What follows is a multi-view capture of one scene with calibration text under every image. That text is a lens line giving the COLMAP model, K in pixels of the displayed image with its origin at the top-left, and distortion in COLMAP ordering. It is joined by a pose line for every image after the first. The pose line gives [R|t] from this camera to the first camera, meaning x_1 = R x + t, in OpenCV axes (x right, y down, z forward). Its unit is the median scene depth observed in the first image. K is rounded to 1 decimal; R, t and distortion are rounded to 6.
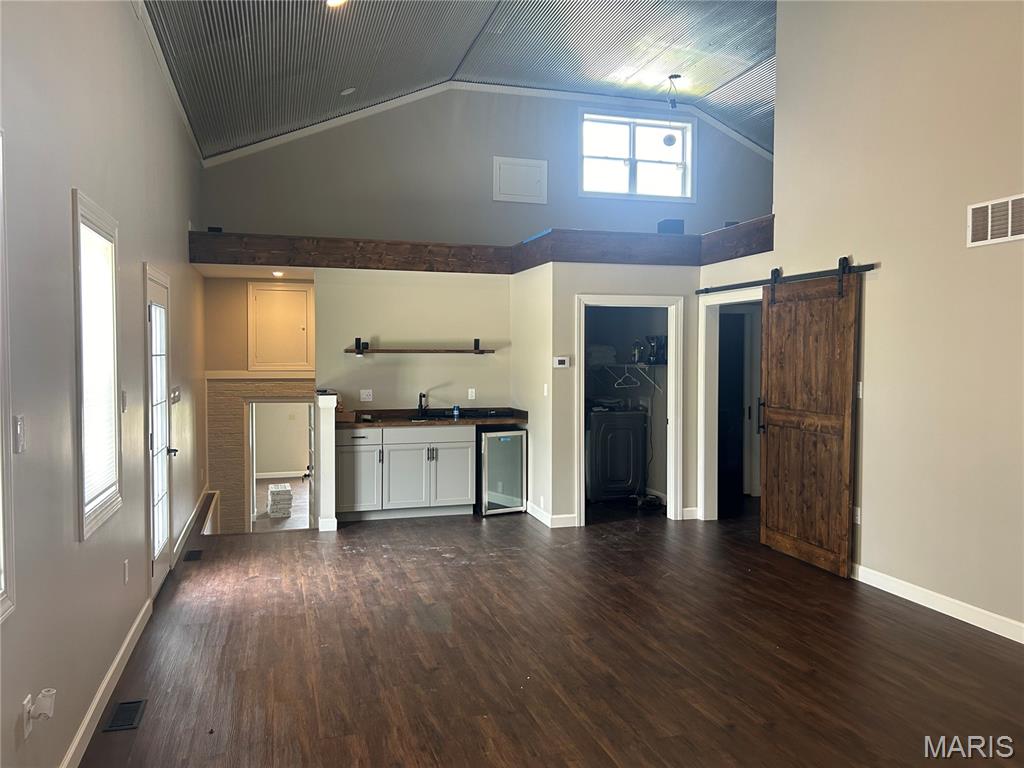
lens RADIAL K [[764.7, 0, 512.0], [0, 764.7, 384.0], [0, 0, 1]] dist [0.003556, -0.000557]
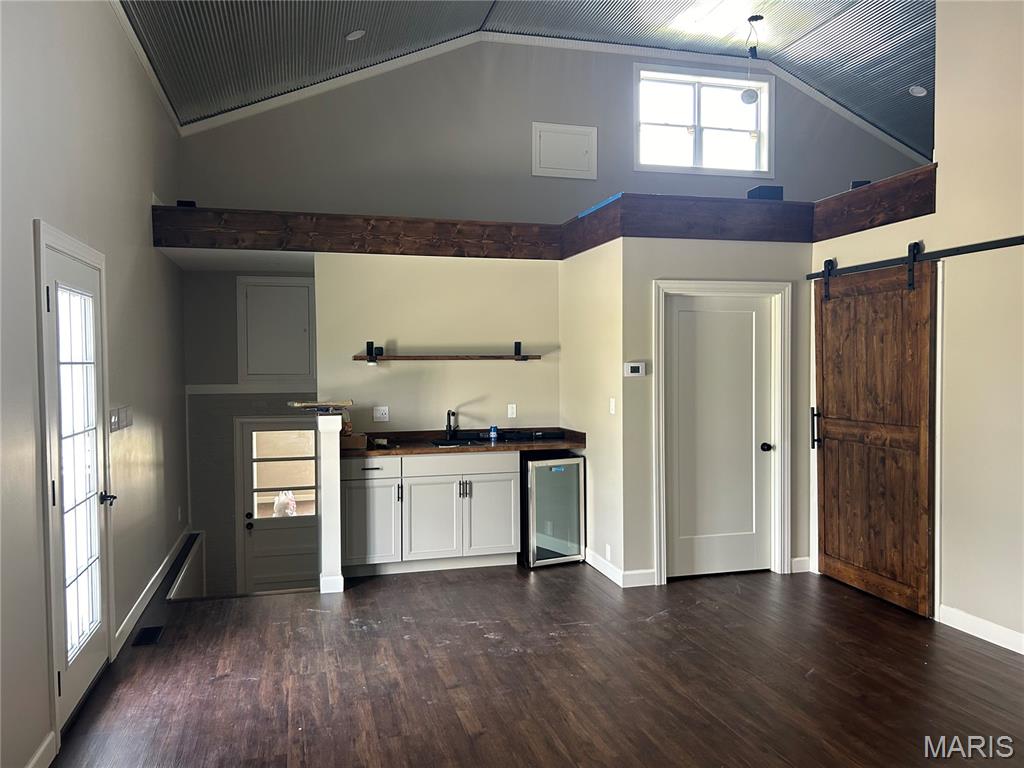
lens RADIAL K [[813.0, 0, 512.0], [0, 813.0, 384.0], [0, 0, 1]] dist [0.000909, 0.001403]
pose [[0.999481, -0.009030, -0.030926, -0.029798], [0.008604, 0.999867, -0.013869, -0.003604], [0.031047, 0.013596, 0.999425, 0.170819]]
